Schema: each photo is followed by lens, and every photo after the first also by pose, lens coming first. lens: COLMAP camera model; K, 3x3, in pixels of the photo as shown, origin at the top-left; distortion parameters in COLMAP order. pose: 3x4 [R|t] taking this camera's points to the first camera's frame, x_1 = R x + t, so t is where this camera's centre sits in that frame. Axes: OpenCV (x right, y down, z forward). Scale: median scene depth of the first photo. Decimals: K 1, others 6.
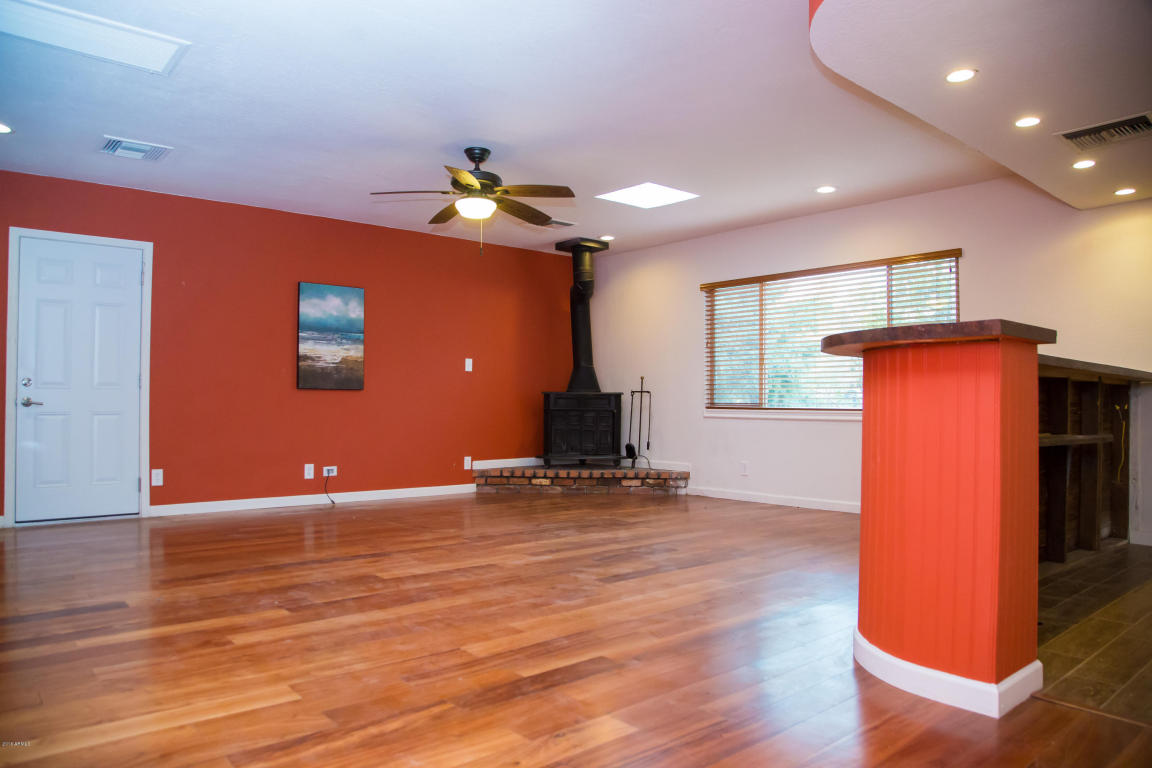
lens RADIAL K [[790.1, 0, 576.3], [0, 790.1, 395.6], [0, 0, 1]] dist [-0.081682, 0.000220]
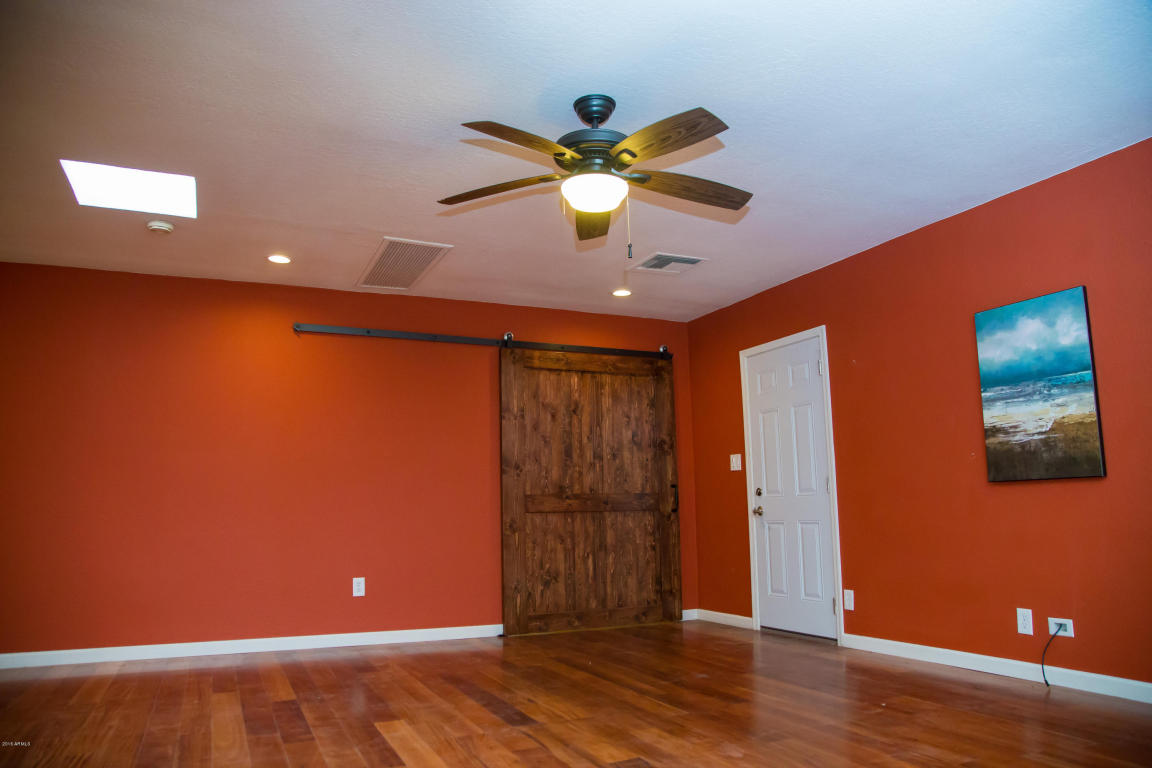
lens RADIAL K [[790.1, 0, 576.3], [0, 790.1, 395.6], [0, 0, 1]] dist [-0.081682, 0.000220]
pose [[-0.265580, -0.135613, -0.954503, 0.318089], [0.029022, 0.988484, -0.148516, 0.004367], [0.963652, -0.067144, -0.258586, 0.834766]]
